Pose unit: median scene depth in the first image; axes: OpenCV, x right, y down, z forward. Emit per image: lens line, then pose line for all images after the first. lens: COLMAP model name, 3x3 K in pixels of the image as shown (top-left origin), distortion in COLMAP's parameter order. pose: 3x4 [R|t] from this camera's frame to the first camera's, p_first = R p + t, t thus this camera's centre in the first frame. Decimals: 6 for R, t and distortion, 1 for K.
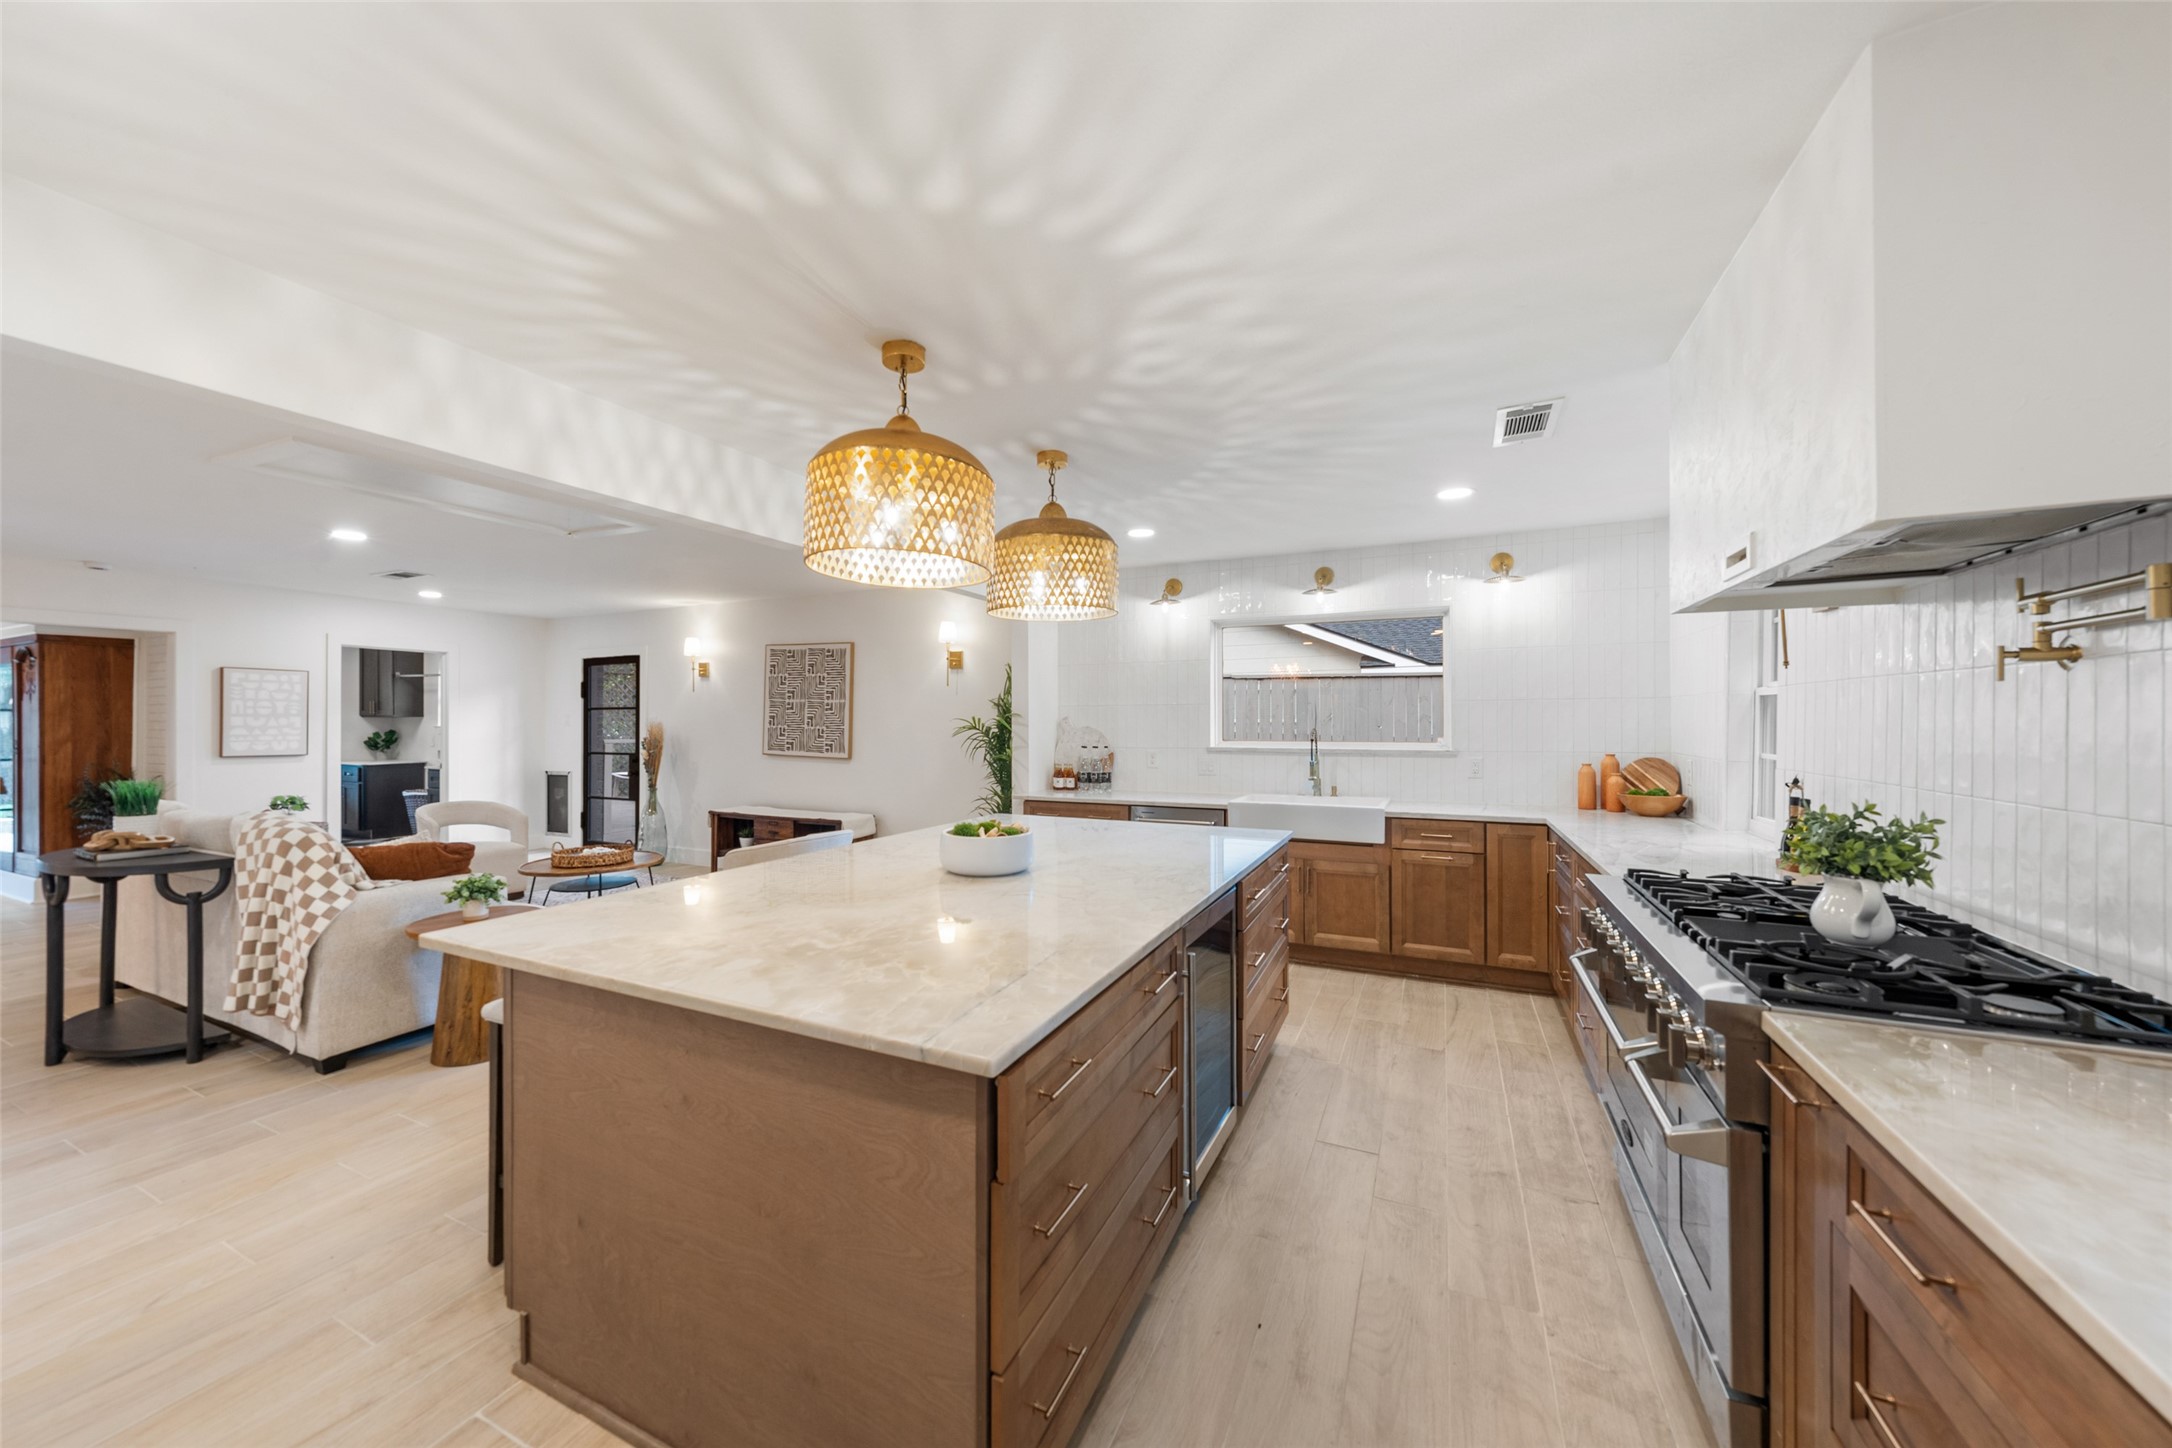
lens RADIAL K [[782.5, 0, 1076.8], [0, 782.5, 718.0], [0, 0, 1]] dist [-0.005095, 0.000241]
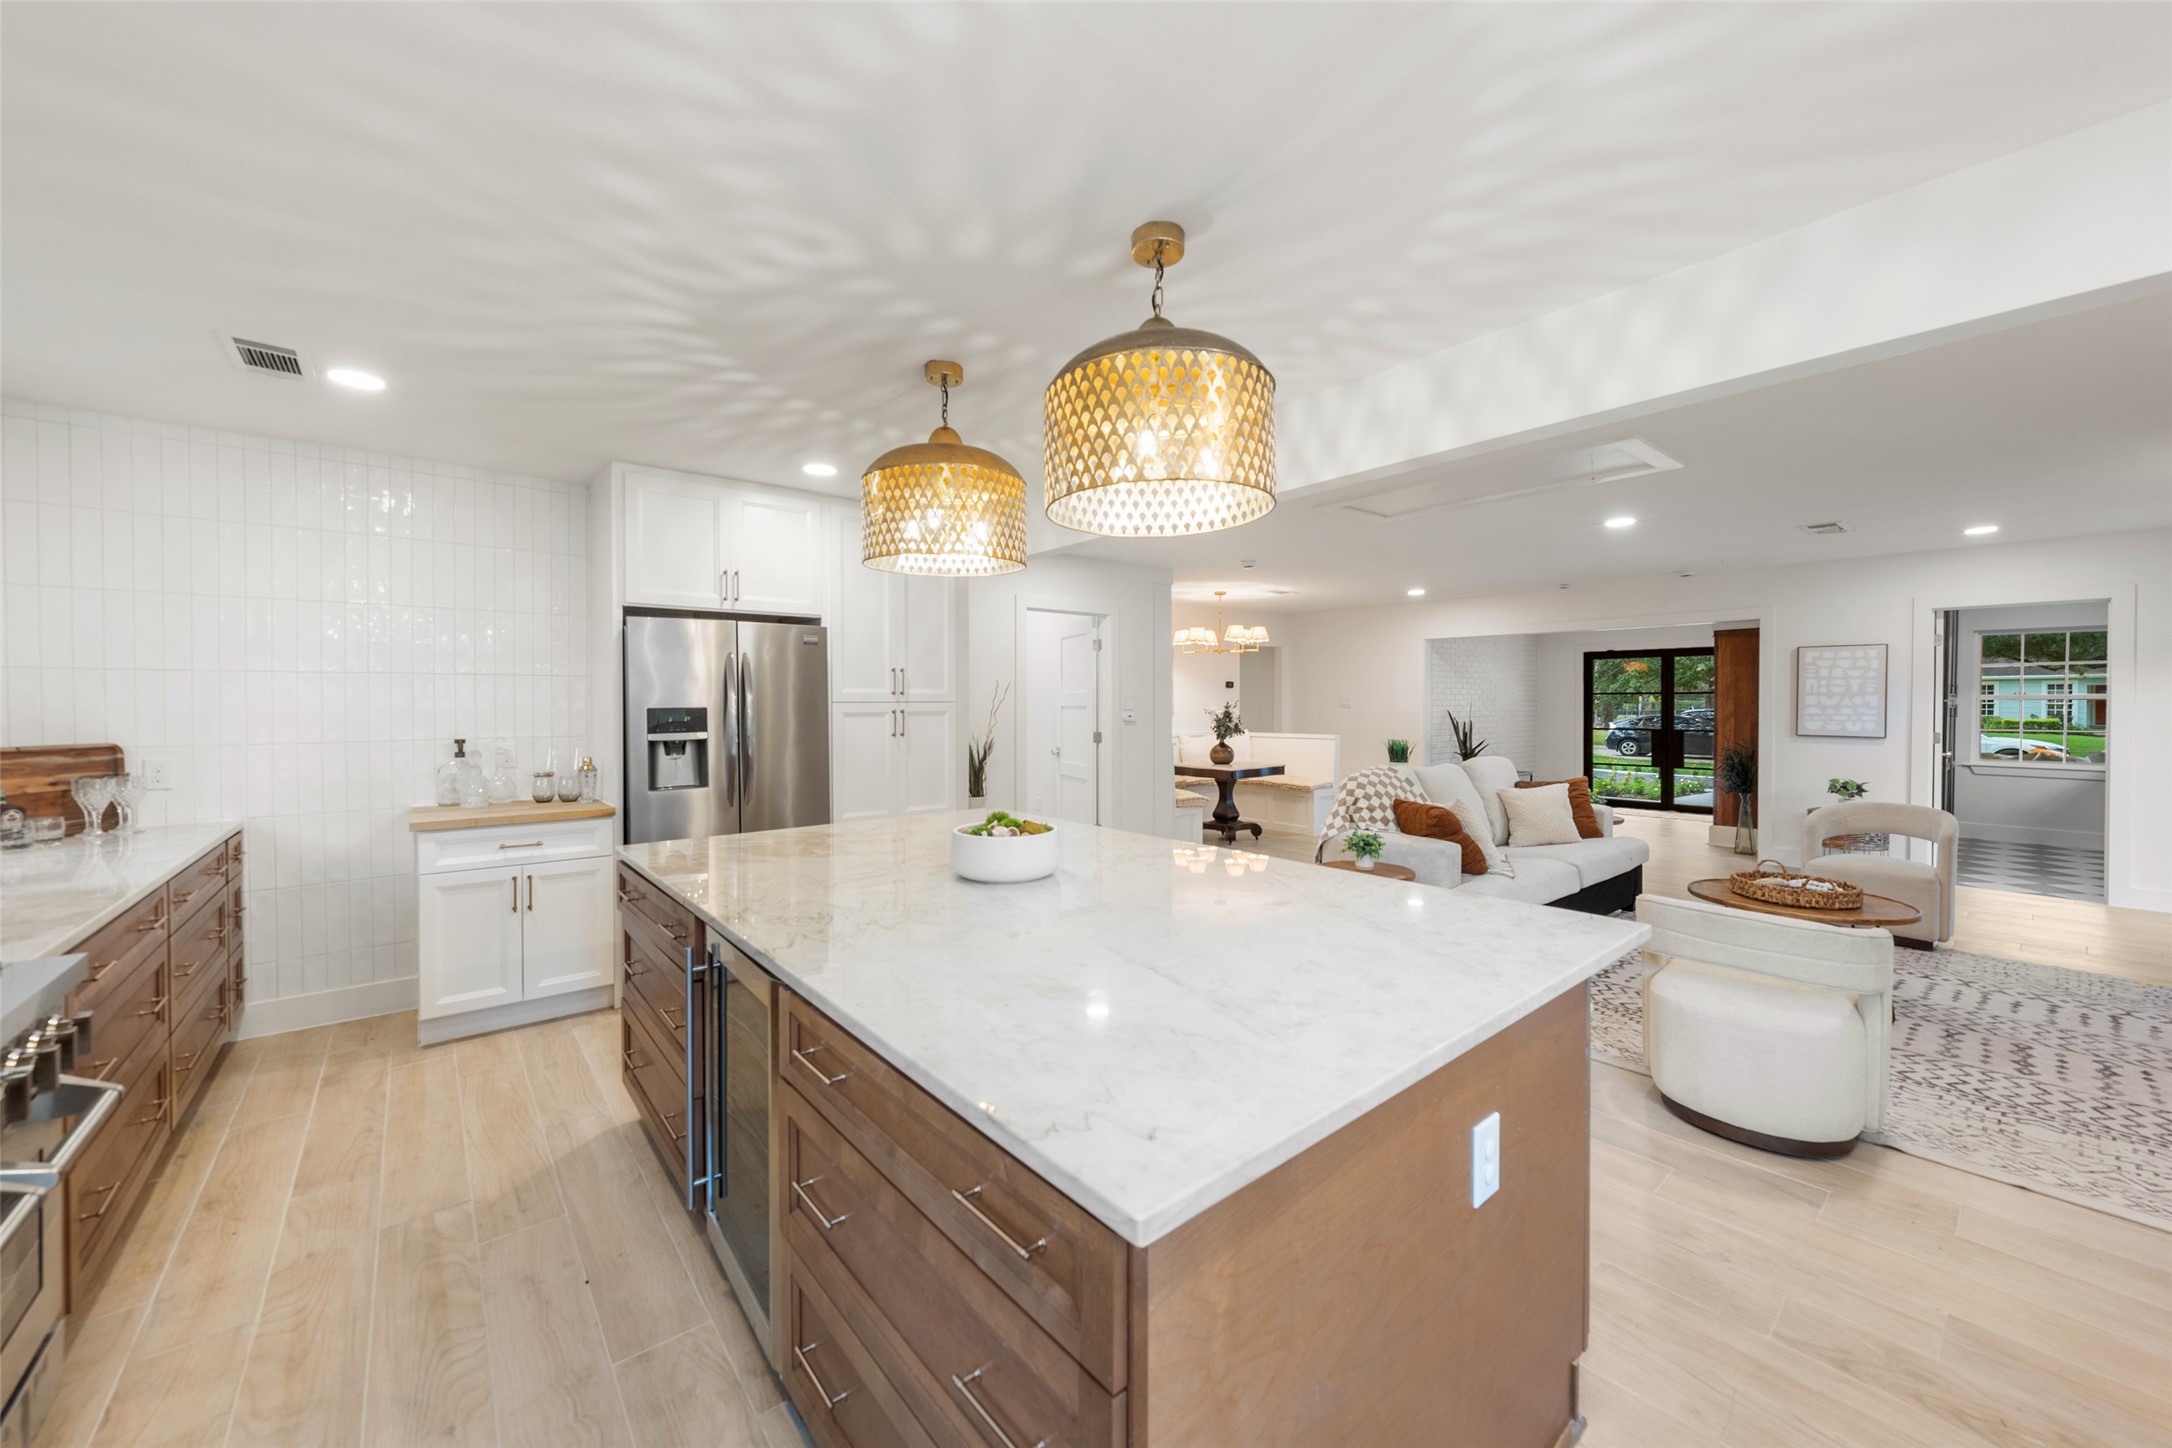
lens RADIAL K [[782.5, 0, 1065.8], [0, 782.5, 711.7], [0, 0, 1]] dist [-0.005095, 0.000241]
pose [[-0.429468, 0.011958, -0.903003, 0.237659], [0.005102, 0.999928, 0.010815, 0.003155], [0.903068, 0.000037, -0.429498, 0.540523]]
